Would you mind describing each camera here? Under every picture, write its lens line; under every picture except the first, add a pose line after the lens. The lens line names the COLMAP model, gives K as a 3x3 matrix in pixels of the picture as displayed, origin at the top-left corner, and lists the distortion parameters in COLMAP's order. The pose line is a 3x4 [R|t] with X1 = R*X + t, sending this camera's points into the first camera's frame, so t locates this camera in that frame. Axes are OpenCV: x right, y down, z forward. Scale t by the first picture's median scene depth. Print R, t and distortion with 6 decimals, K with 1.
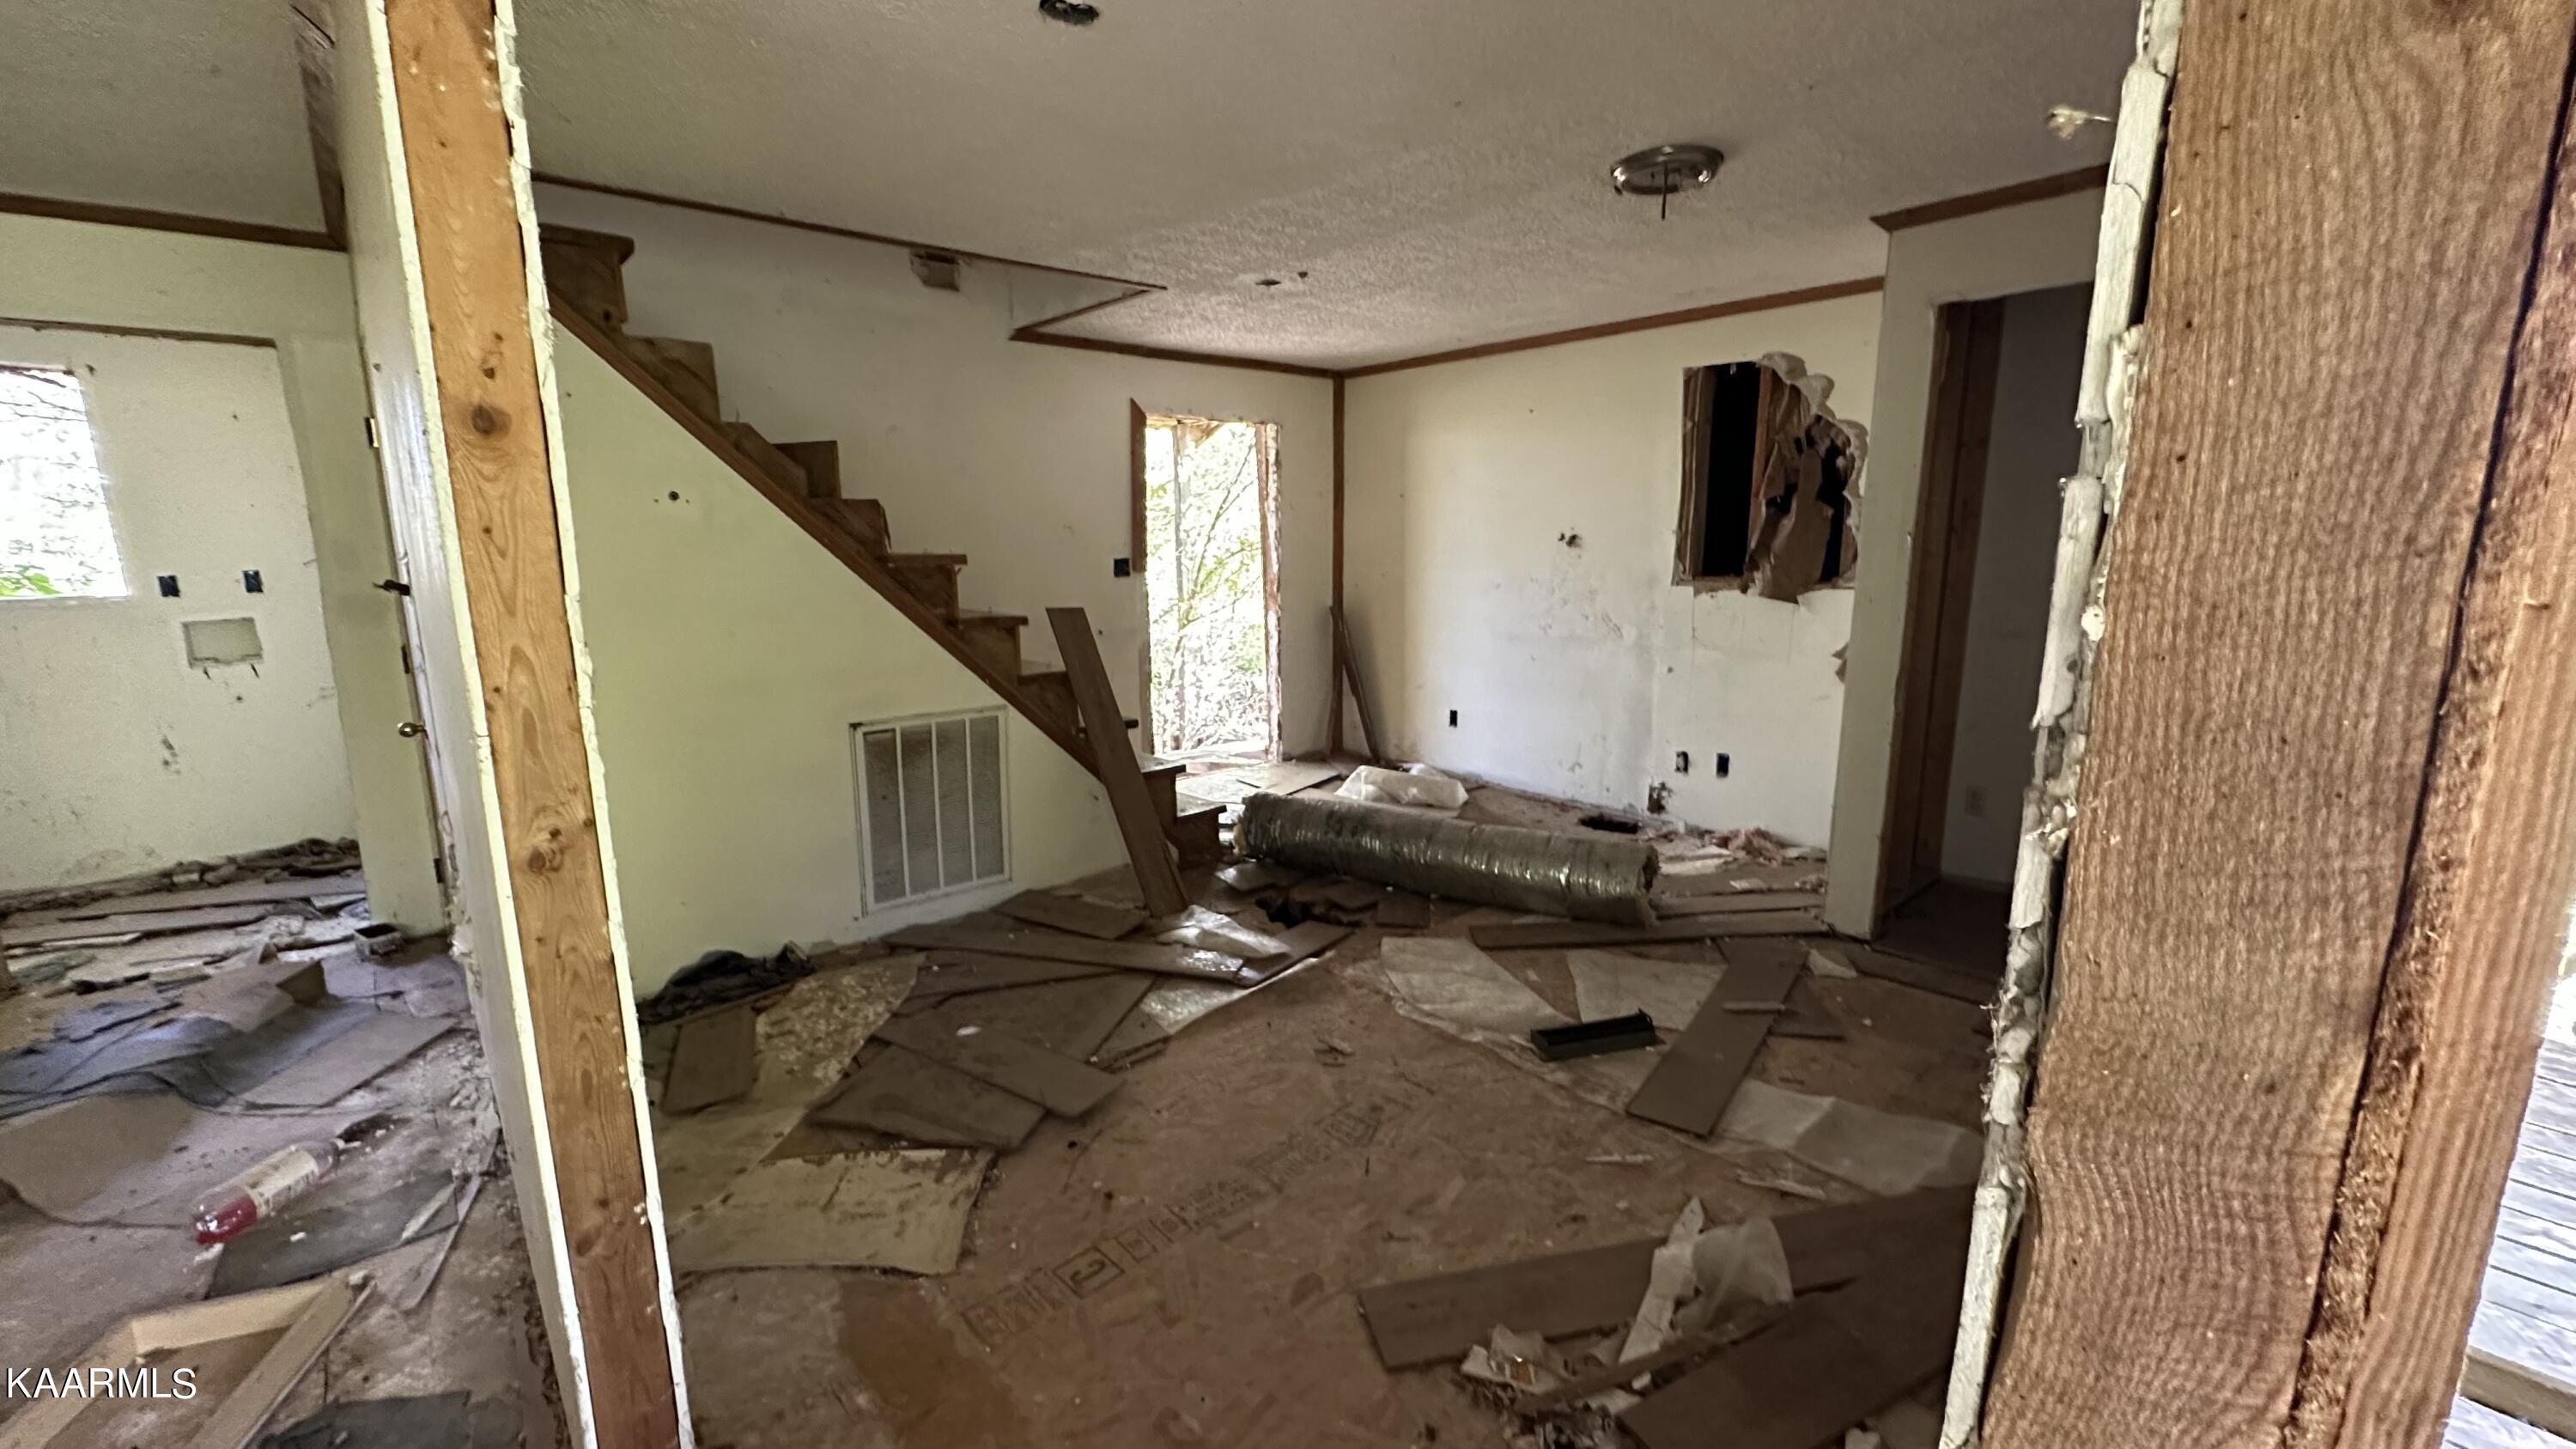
lens RADIAL K [[1029.9, 0, 1292.3], [0, 1029.9, 726.6], [0, 0, 1]] dist [-0.002488, 0.000386]
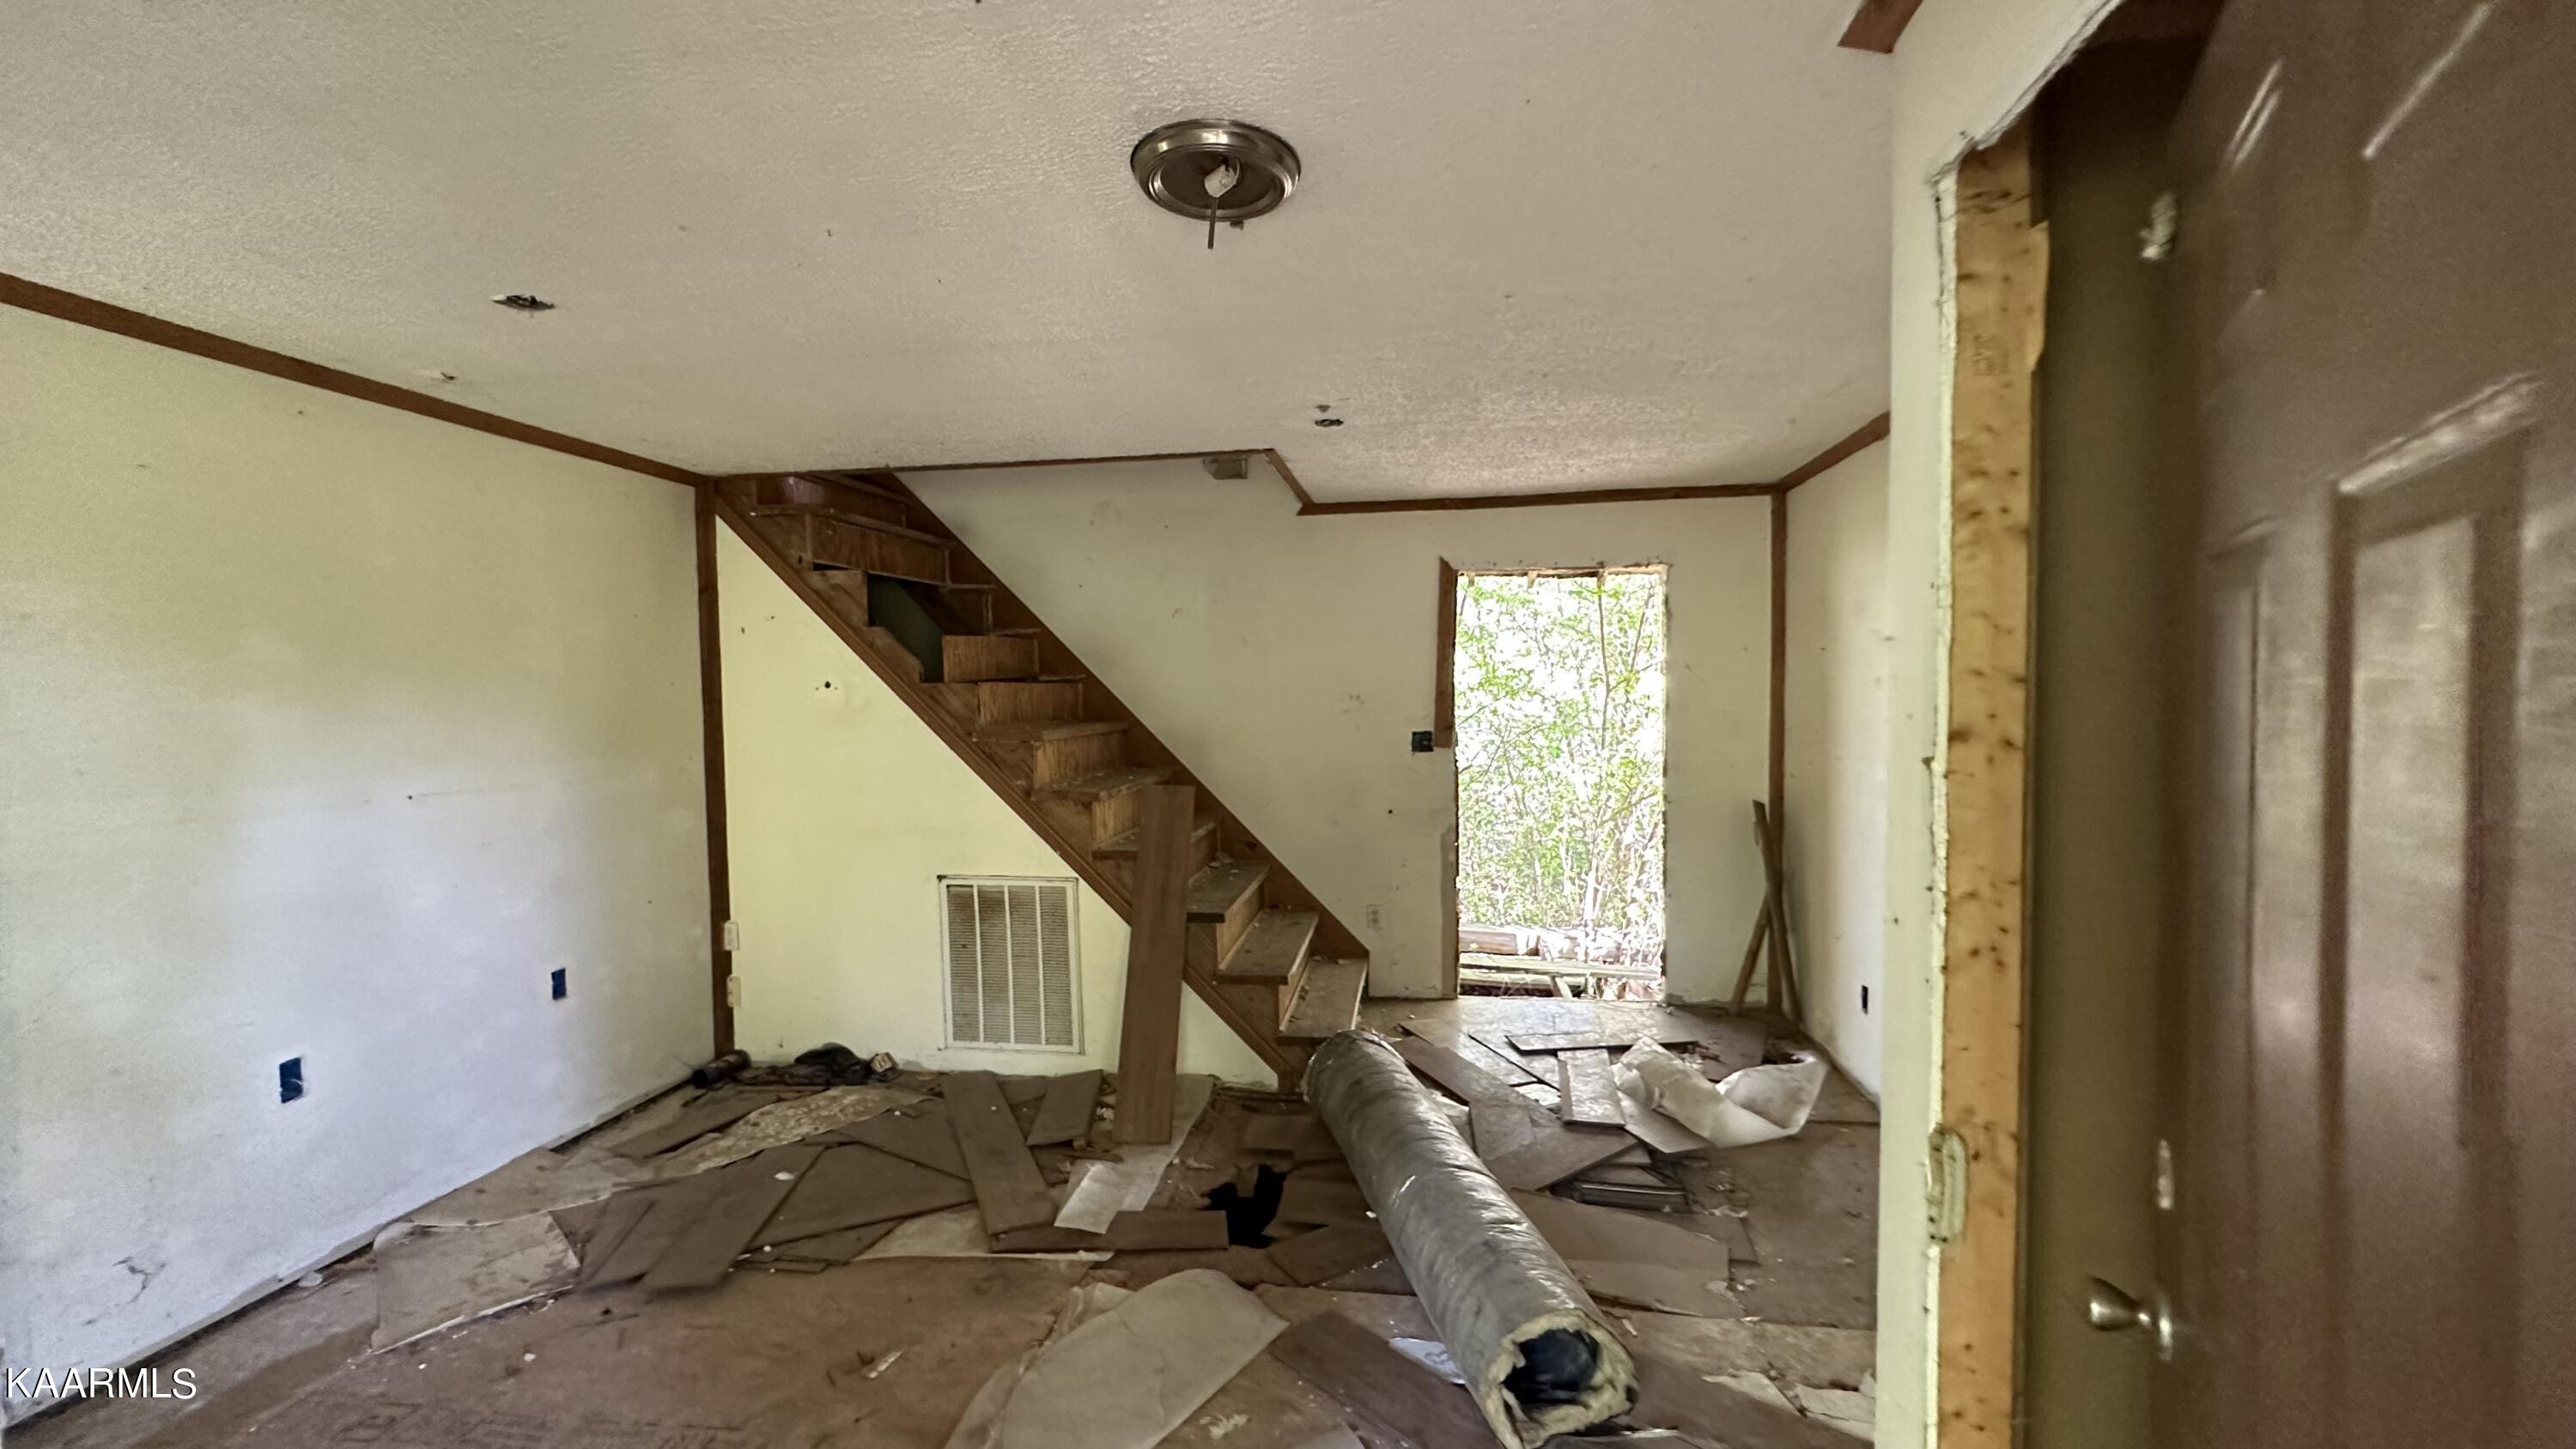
lens RADIAL K [[1029.9, 0, 1289.7], [0, 1029.9, 726.2], [0, 0, 1]] dist [-0.002488, 0.000386]
pose [[0.635161, 0.022897, -0.772041, 0.714266], [-0.132725, 0.987928, -0.079894, -0.129480], [0.760891, 0.153214, 0.630532, 0.556596]]
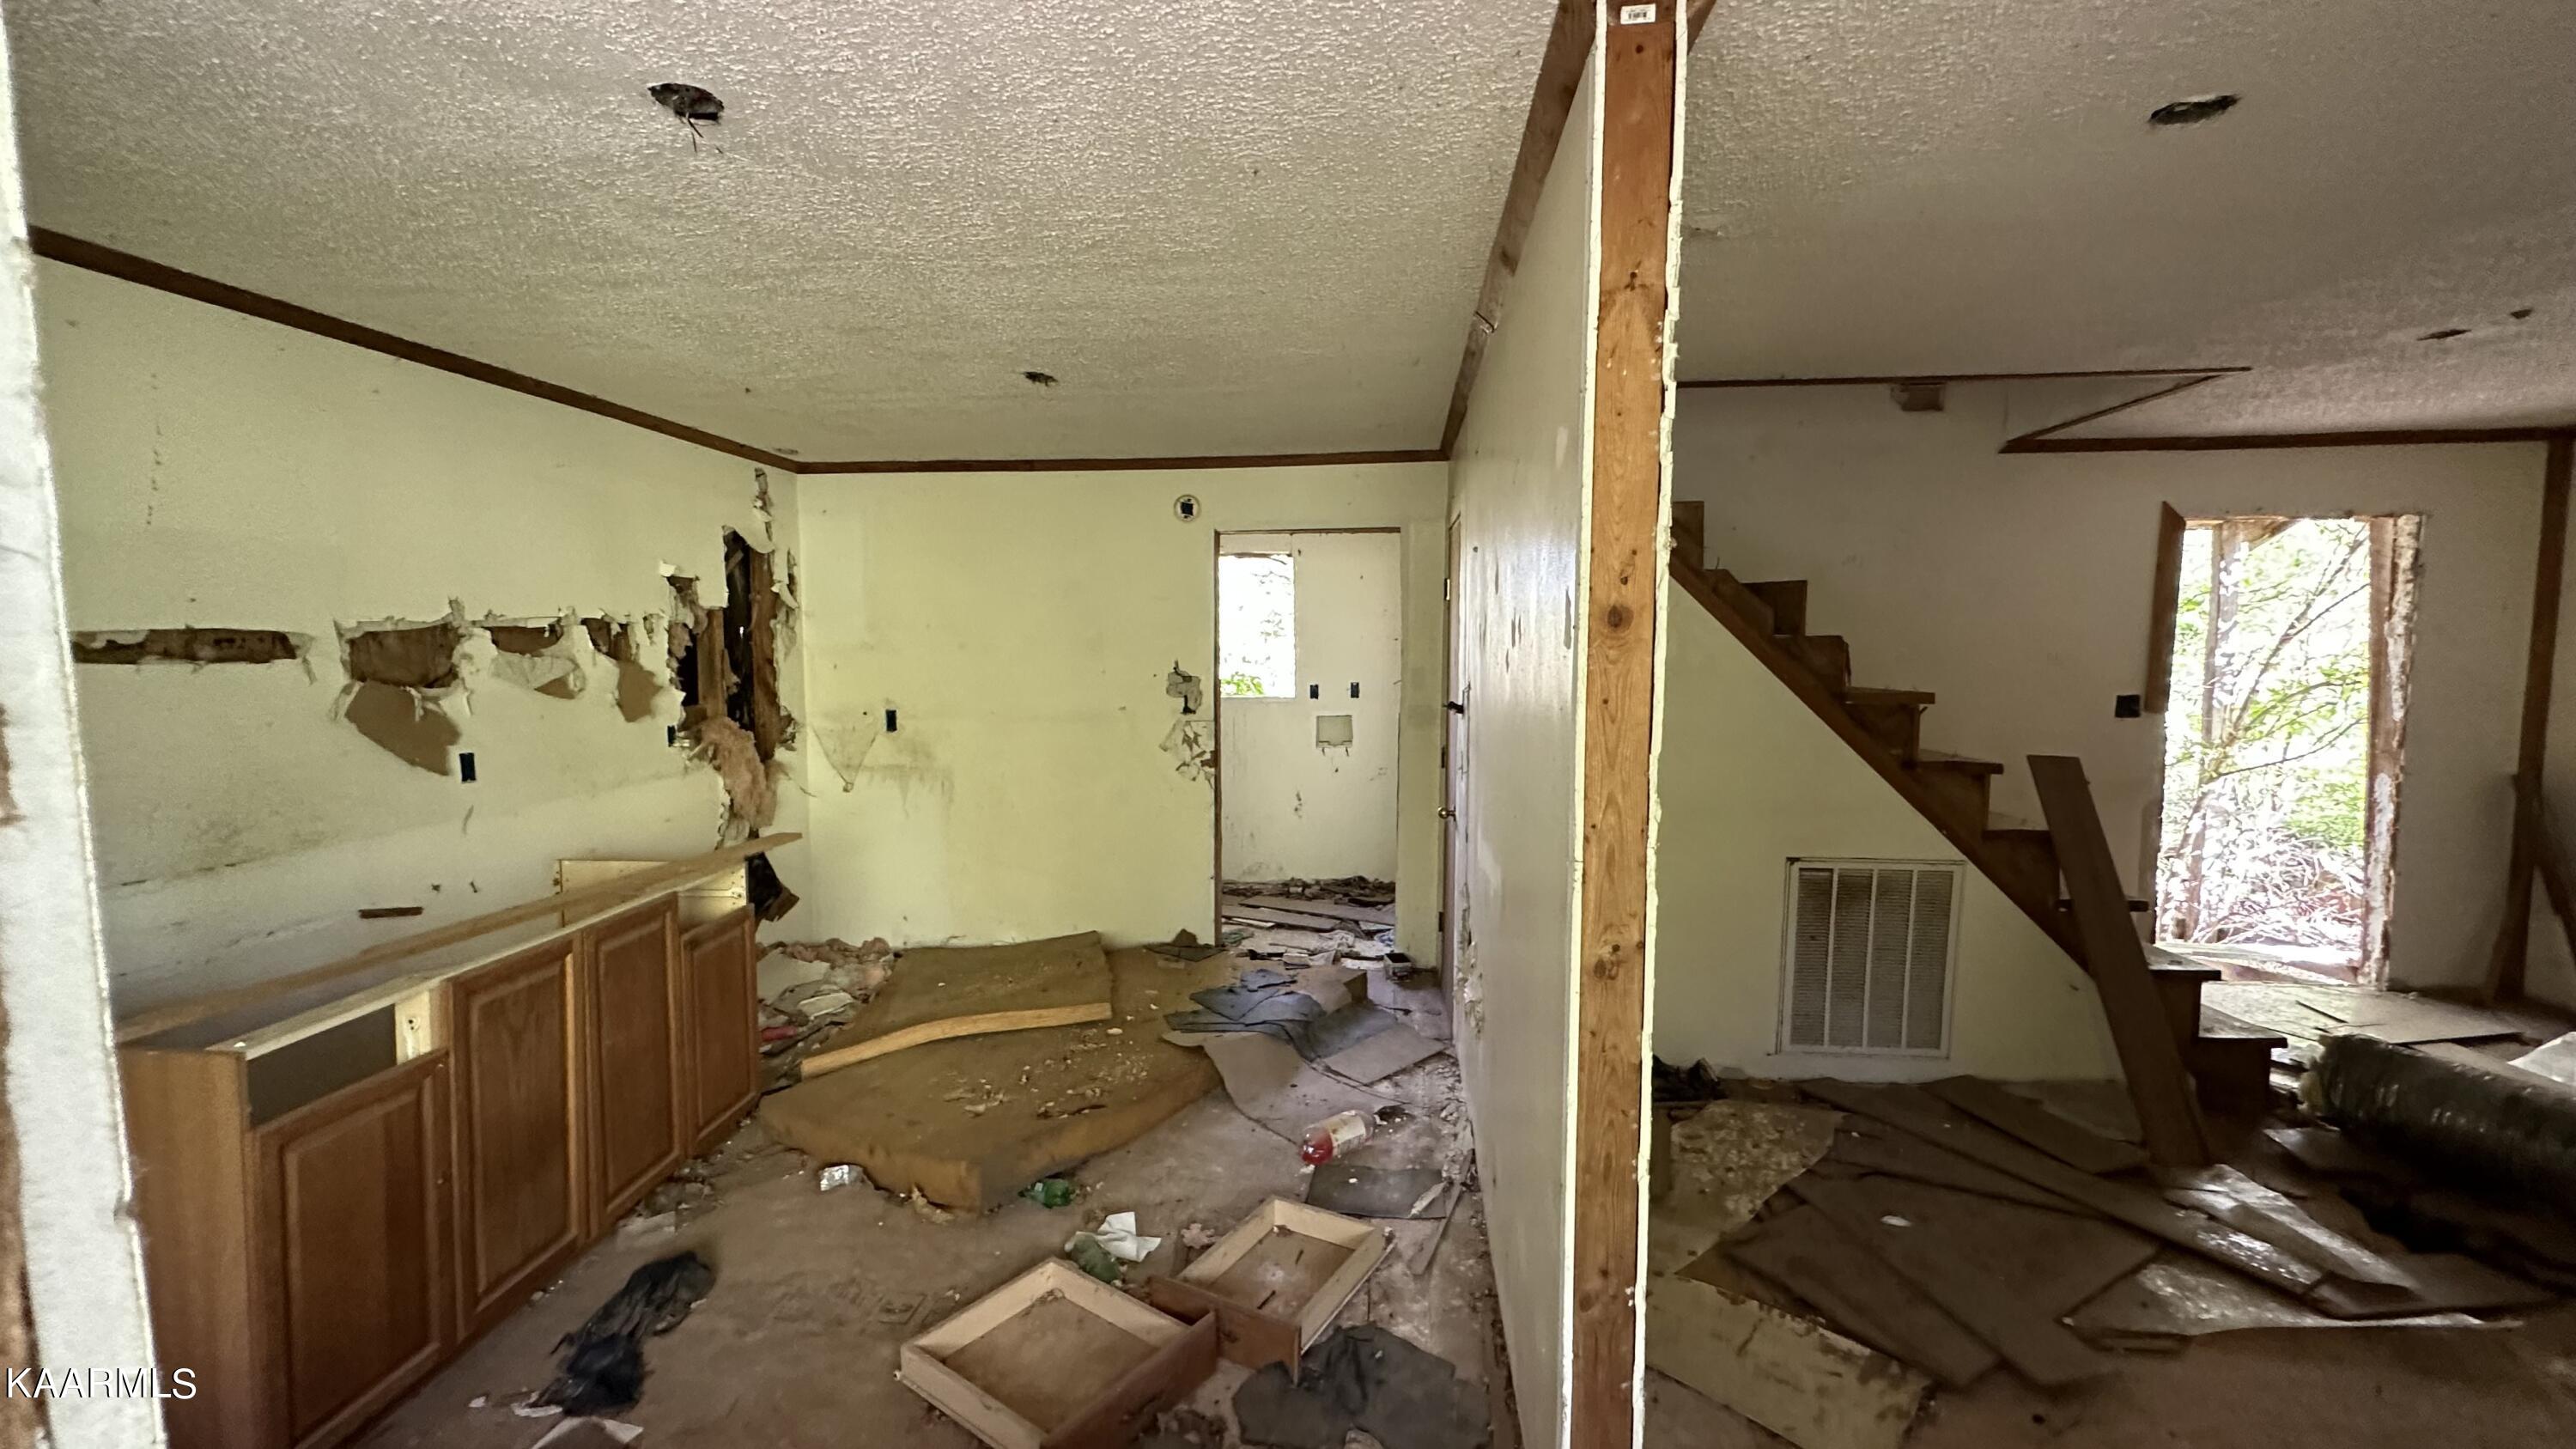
lens RADIAL K [[1029.9, 0, 1286.3], [0, 1029.9, 724.6], [0, 0, 1]] dist [-0.002488, 0.000386]
pose [[0.681912, 0.059398, -0.729019, -0.041468], [-0.137149, 0.989402, -0.047675, -0.016053], [0.718461, 0.132494, 0.682831, -0.048922]]
